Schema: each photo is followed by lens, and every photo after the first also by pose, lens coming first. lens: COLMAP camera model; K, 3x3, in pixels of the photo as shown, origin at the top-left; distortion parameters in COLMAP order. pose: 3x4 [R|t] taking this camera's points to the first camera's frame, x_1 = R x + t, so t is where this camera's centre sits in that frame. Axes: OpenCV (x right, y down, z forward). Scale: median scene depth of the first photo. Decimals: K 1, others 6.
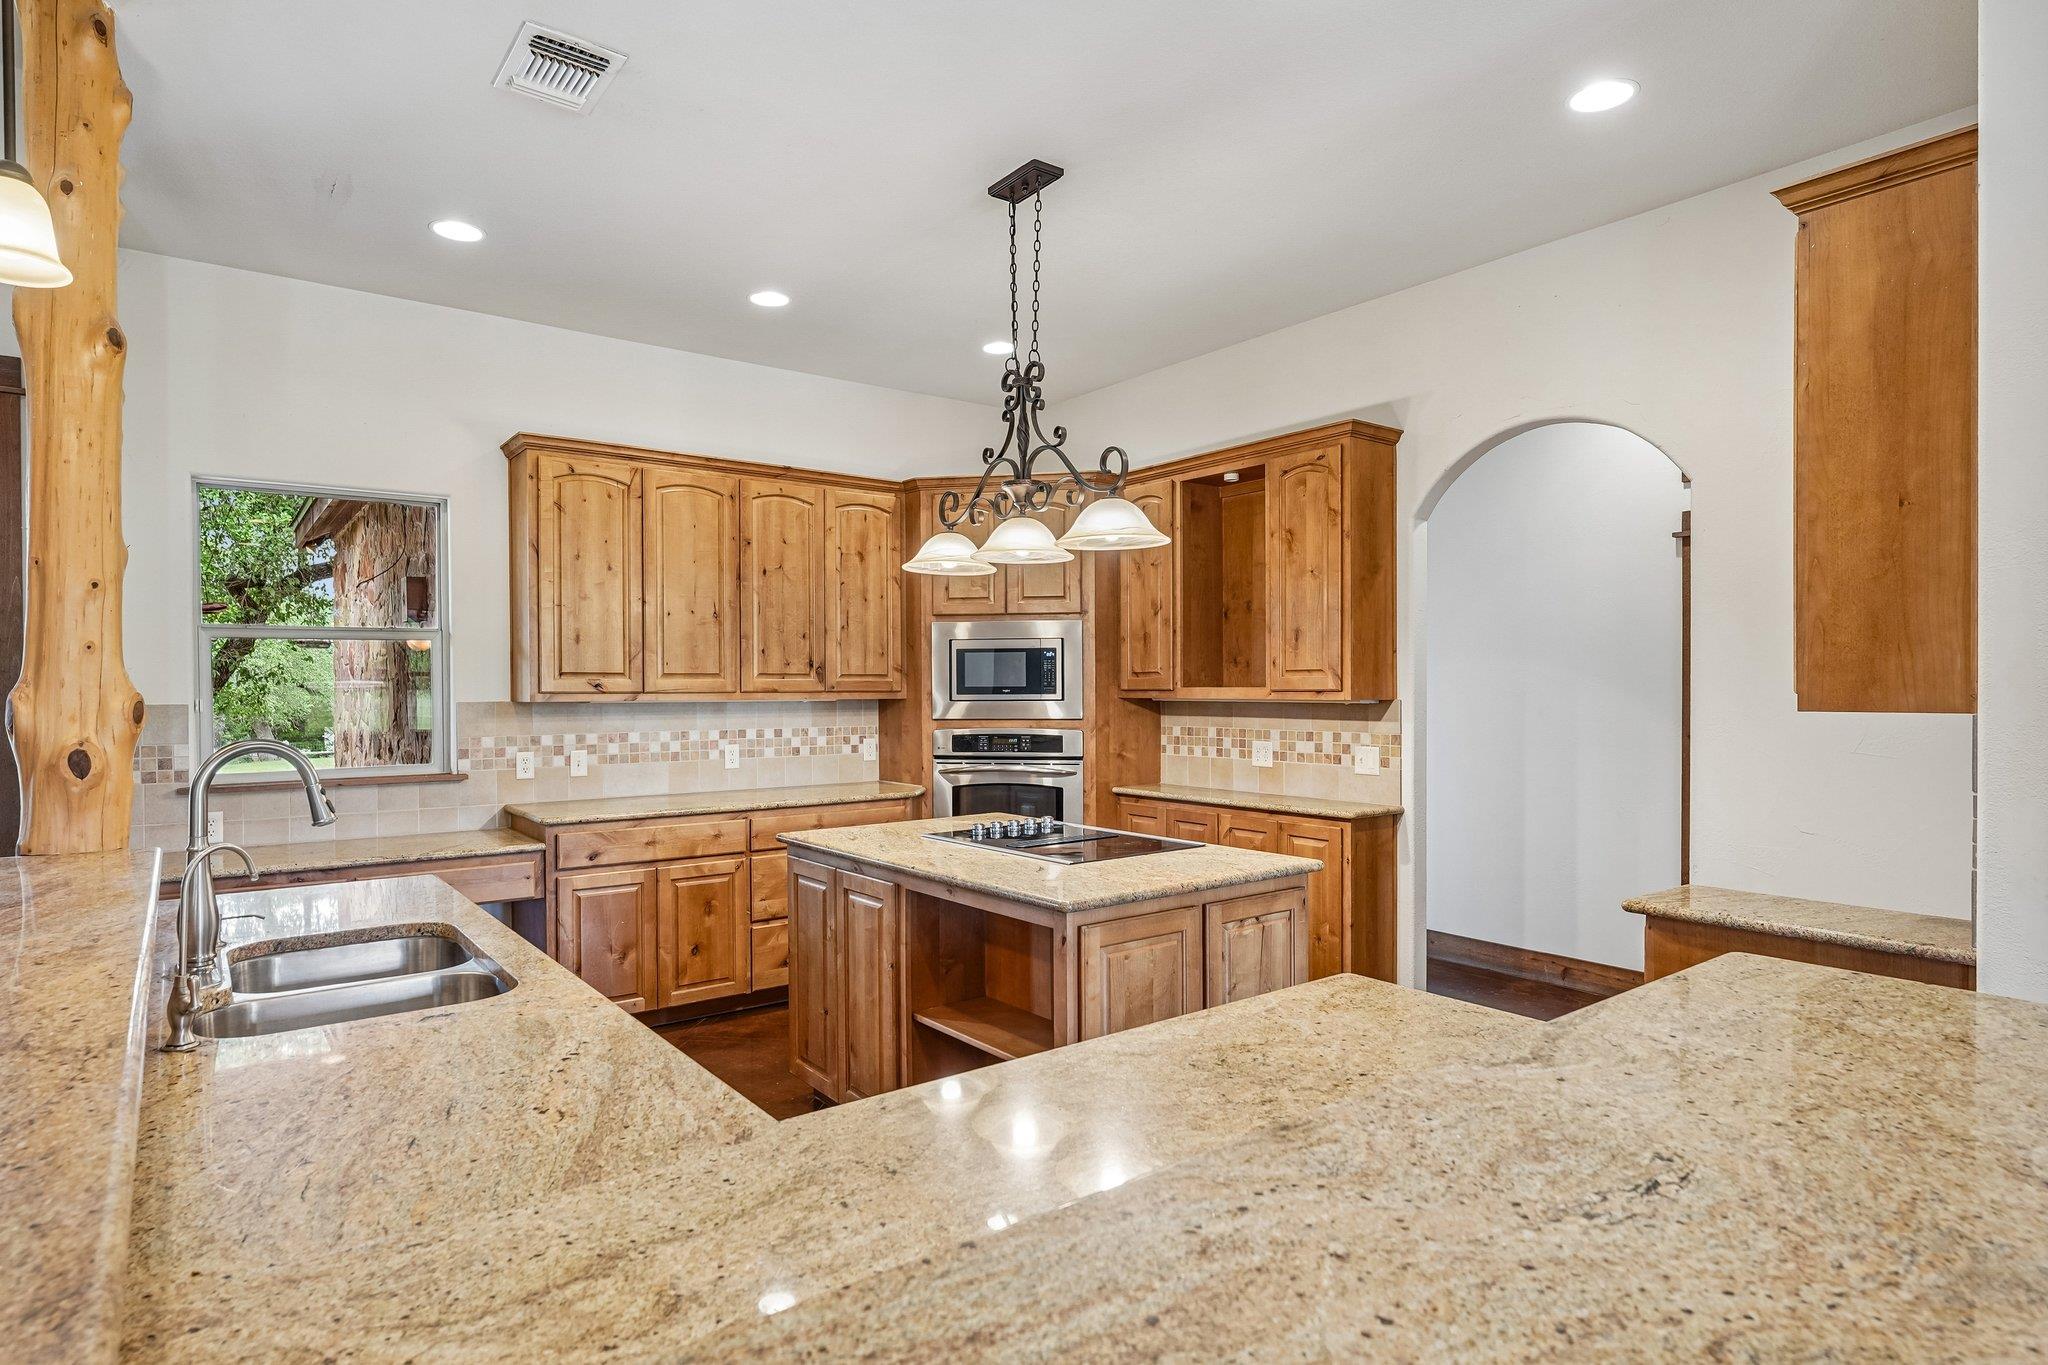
lens RADIAL K [[1099.7, 0, 998.5], [0, 1099.7, 701.8], [0, 0, 1]] dist [0.006088, 0.000145]
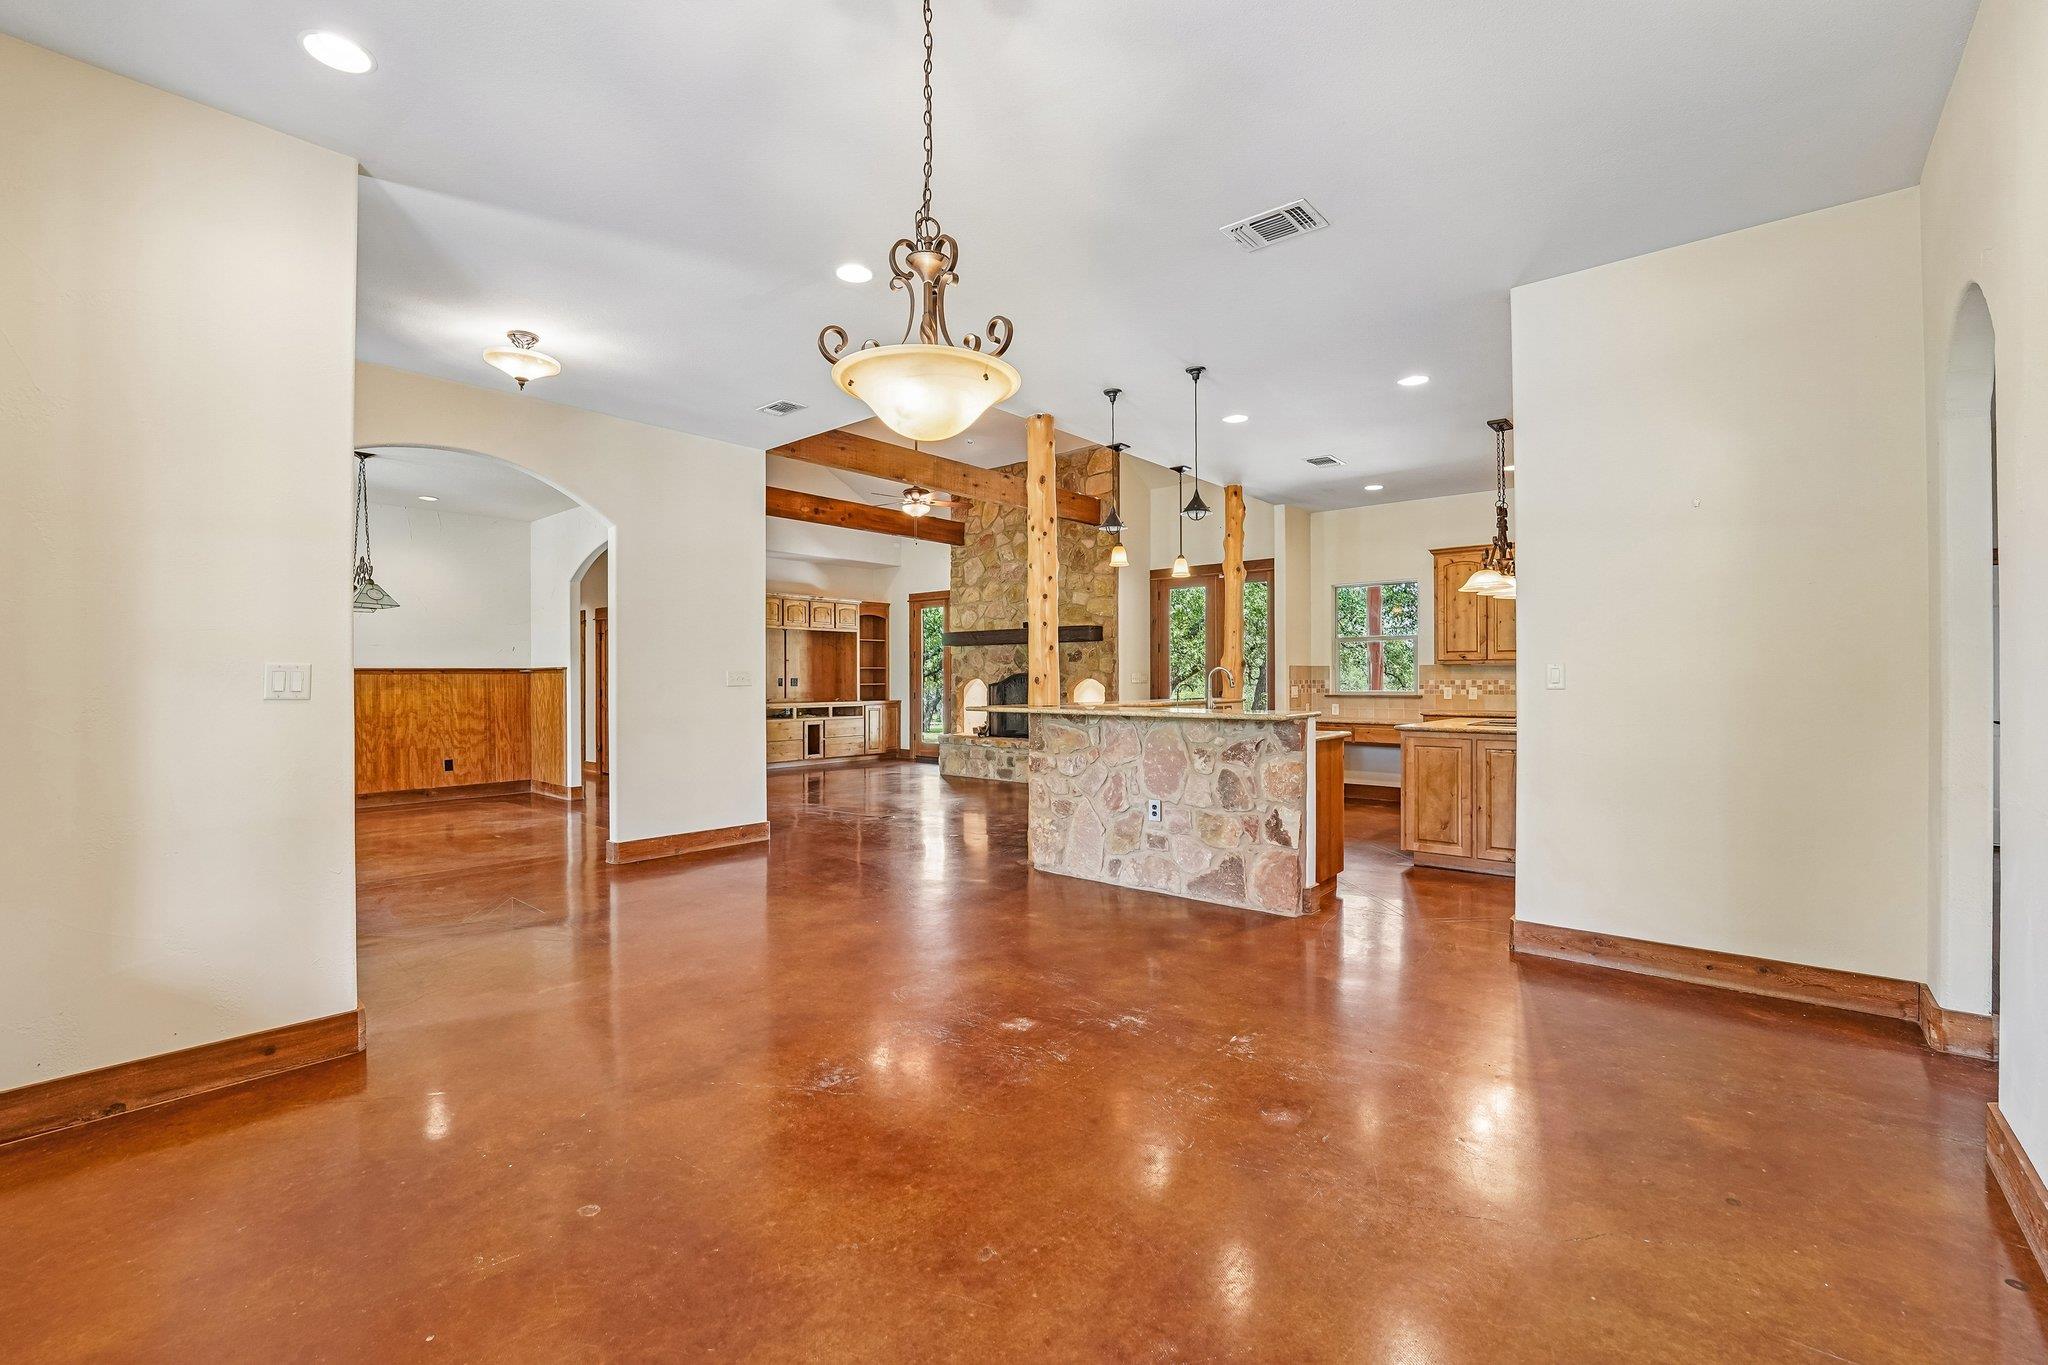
lens RADIAL K [[856.9, 0, 1025.0], [0, 856.9, 674.1], [0, 0, 1]] dist [-0.027075, 0.001108]
pose [[0.219804, -0.001812, -0.975542, 1.004917], [-0.013373, 0.999899, -0.004870, 0.036398], [0.975452, 0.014117, 0.219757, -0.207816]]
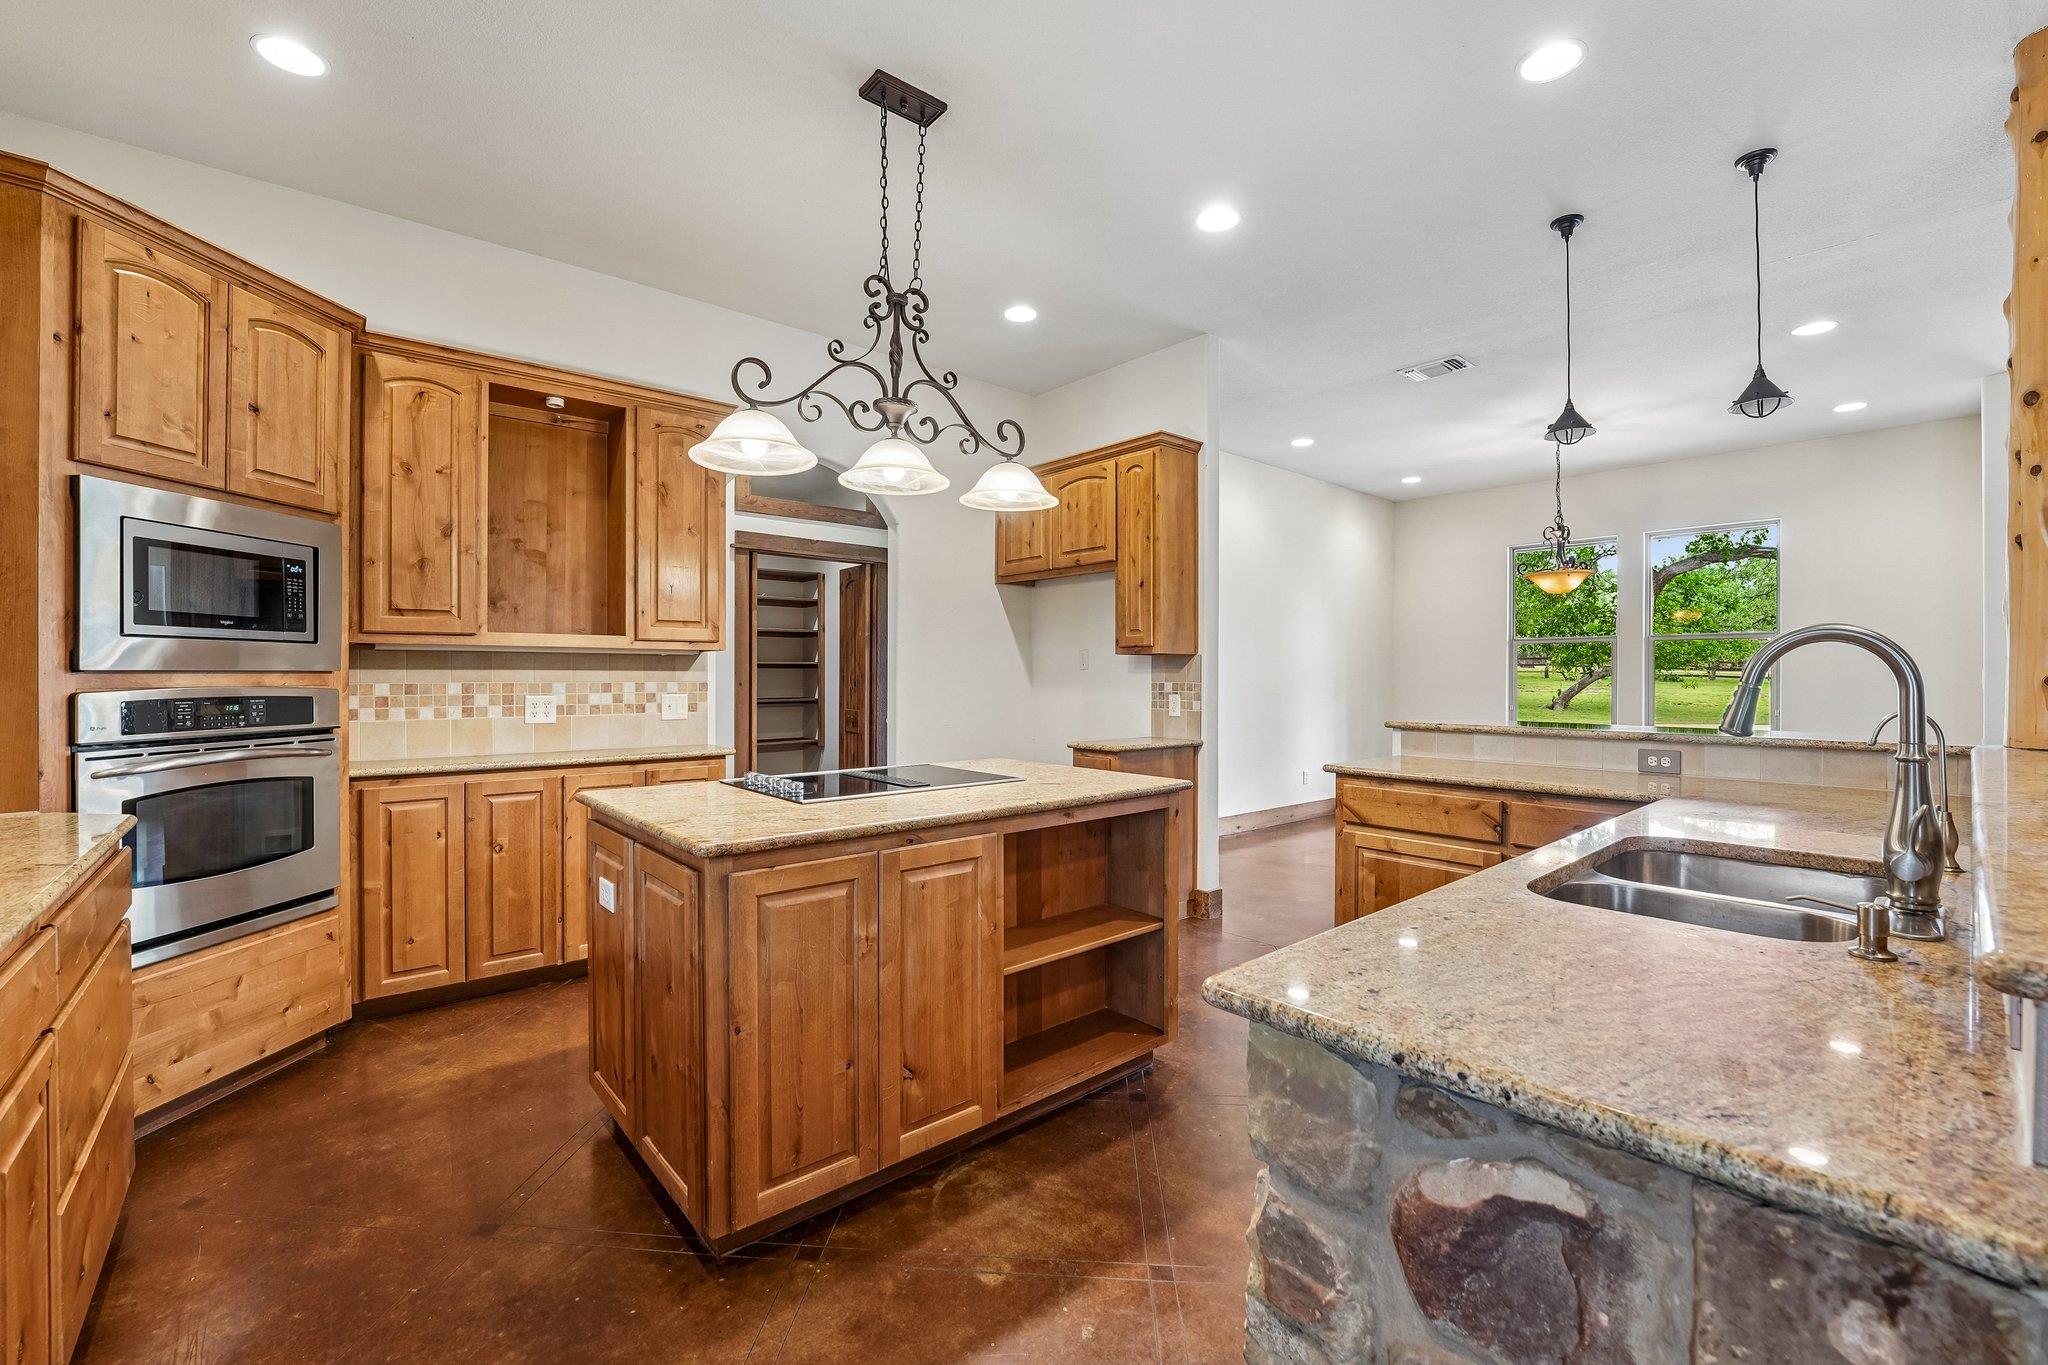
lens RADIAL K [[856.9, 0, 1024.6], [0, 856.9, 677.9], [0, 0, 1]] dist [-0.027075, 0.001108]
pose [[-0.076084, 0.001217, 0.997101, -0.493213], [0.013818, 0.999905, -0.000166, 0.026689], [-0.997006, 0.013766, -0.076093, 0.649135]]
